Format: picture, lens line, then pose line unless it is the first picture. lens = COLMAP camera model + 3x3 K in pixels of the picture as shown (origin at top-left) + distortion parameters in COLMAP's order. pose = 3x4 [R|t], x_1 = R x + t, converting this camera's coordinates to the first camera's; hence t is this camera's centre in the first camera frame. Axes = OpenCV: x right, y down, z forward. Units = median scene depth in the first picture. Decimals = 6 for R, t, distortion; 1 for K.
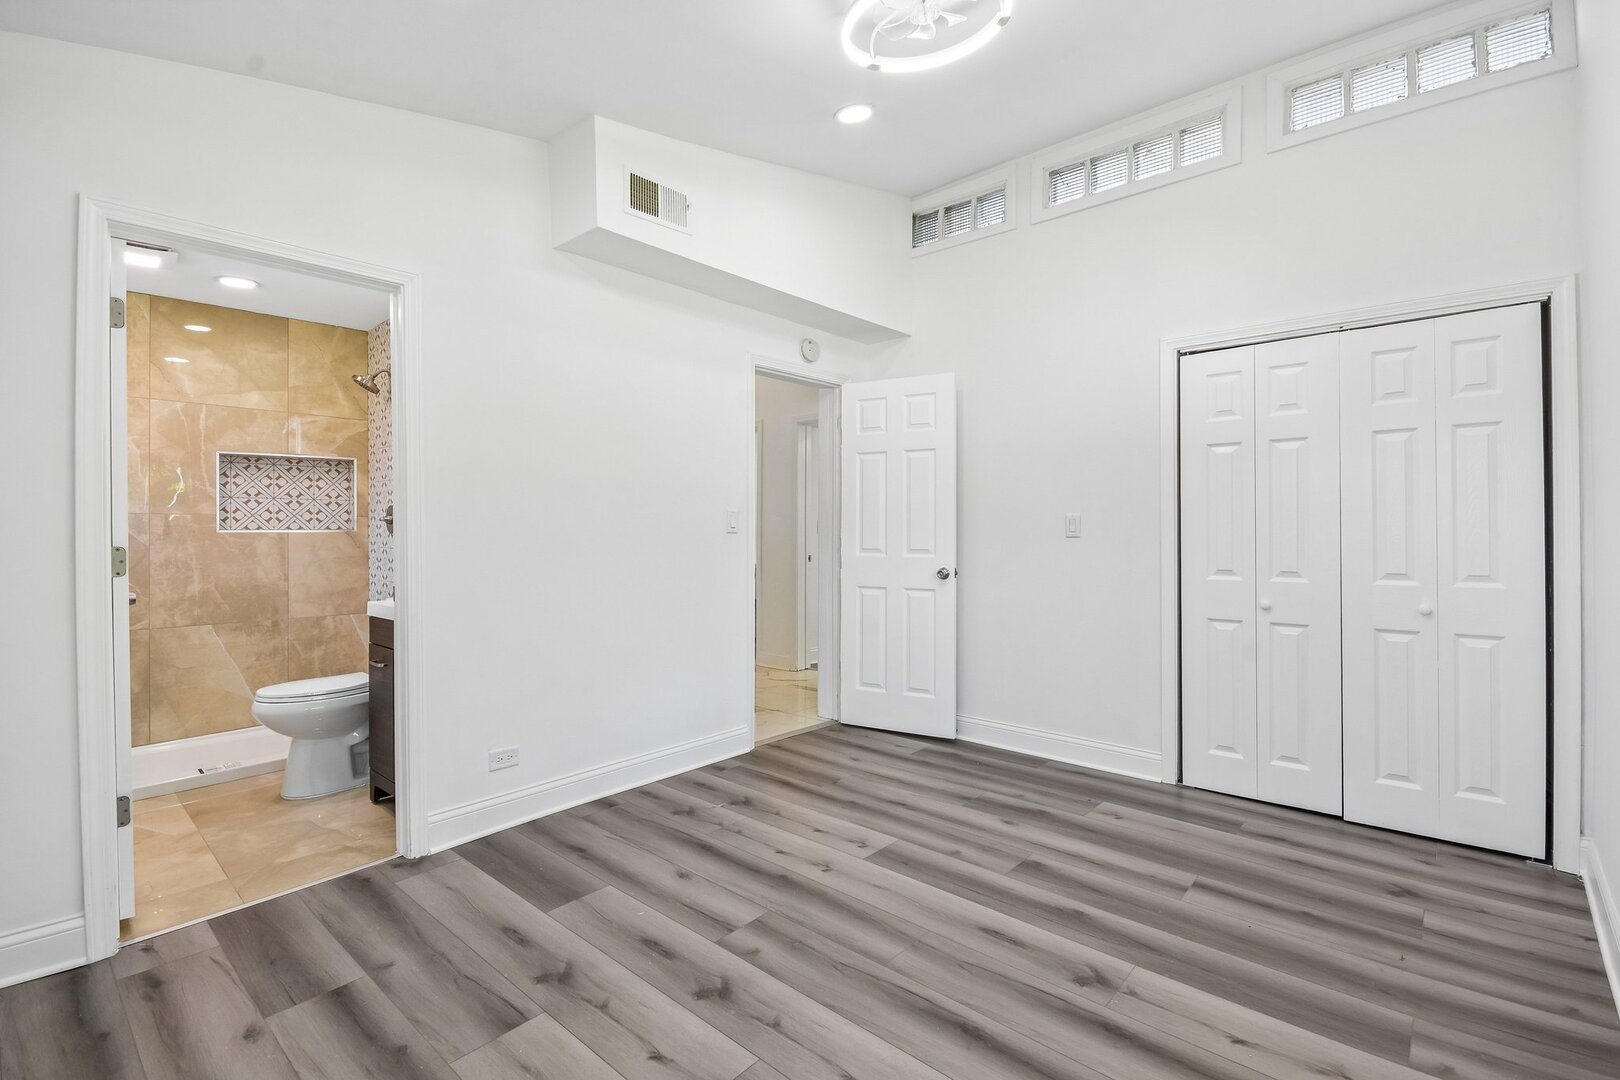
lens RADIAL K [[729.7, 0, 823.6], [0, 729.7, 535.9], [0, 0, 1]] dist [0.000231, -0.004594]
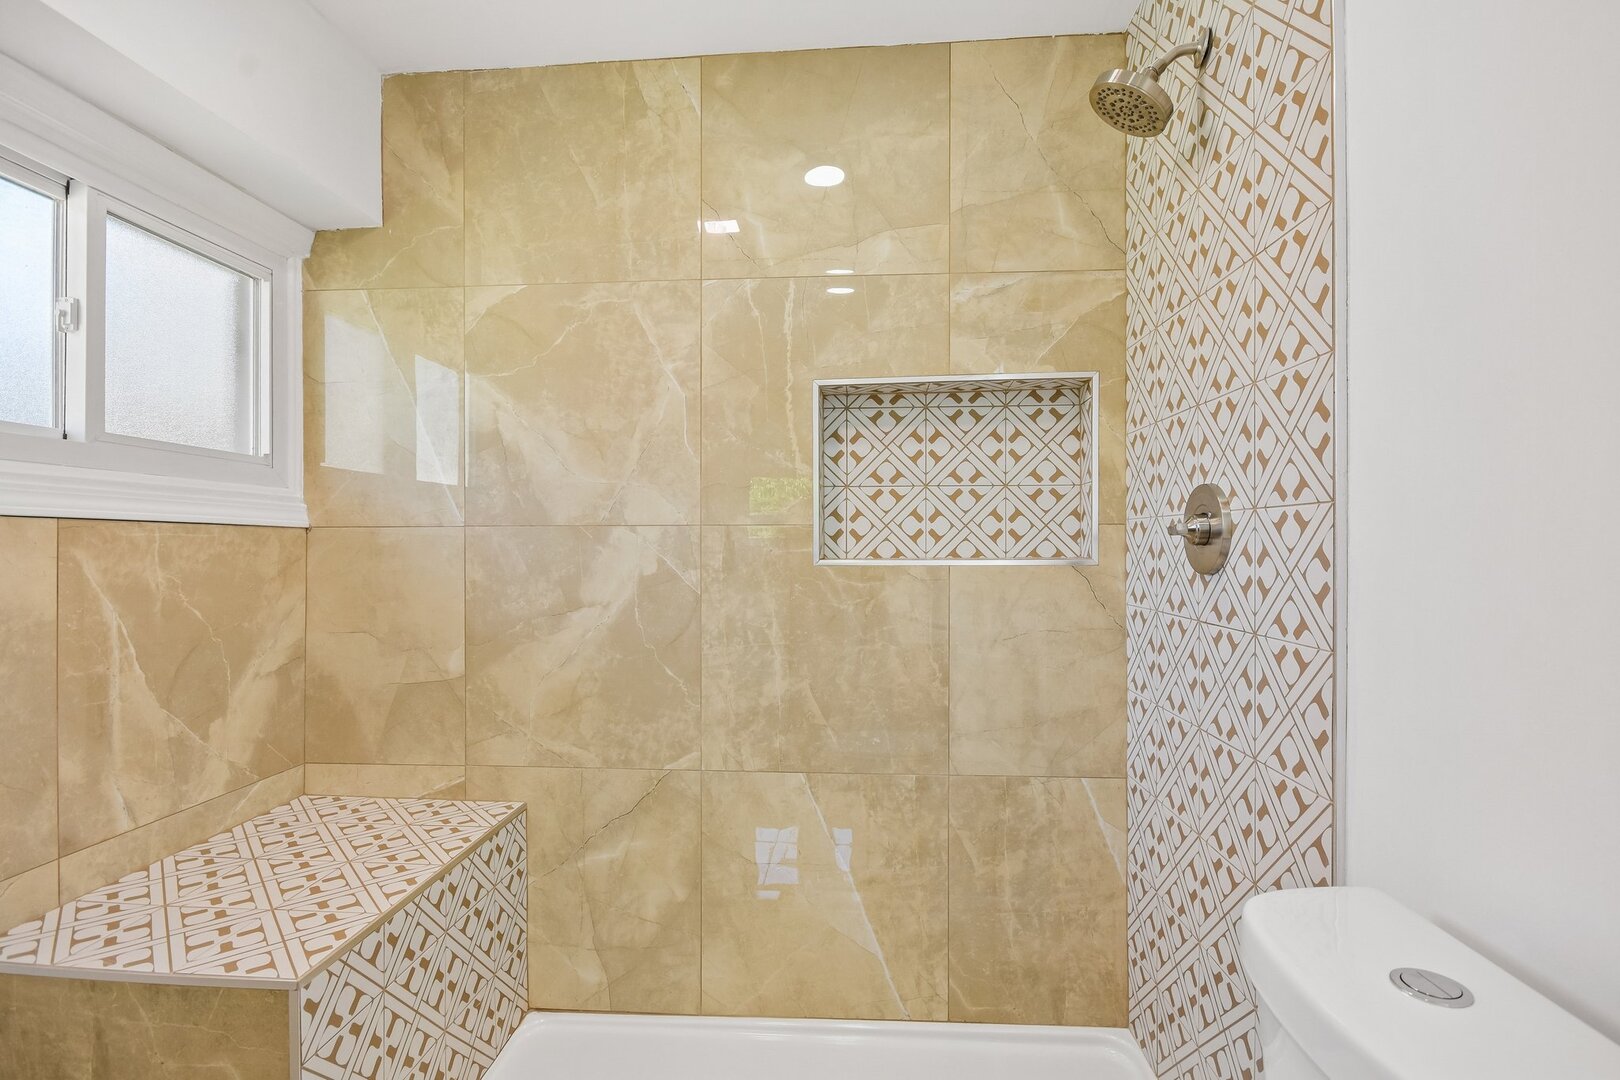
lens RADIAL K [[761.1, 0, 810.7], [0, 761.1, 547.9], [0, 0, 1]] dist [-0.003394, 0.000360]
pose [[0.619509, 0.000058, -0.784989, -0.458084], [-0.003599, 0.999990, -0.002767, -0.013586], [0.784981, 0.004540, 0.619503, 0.690807]]
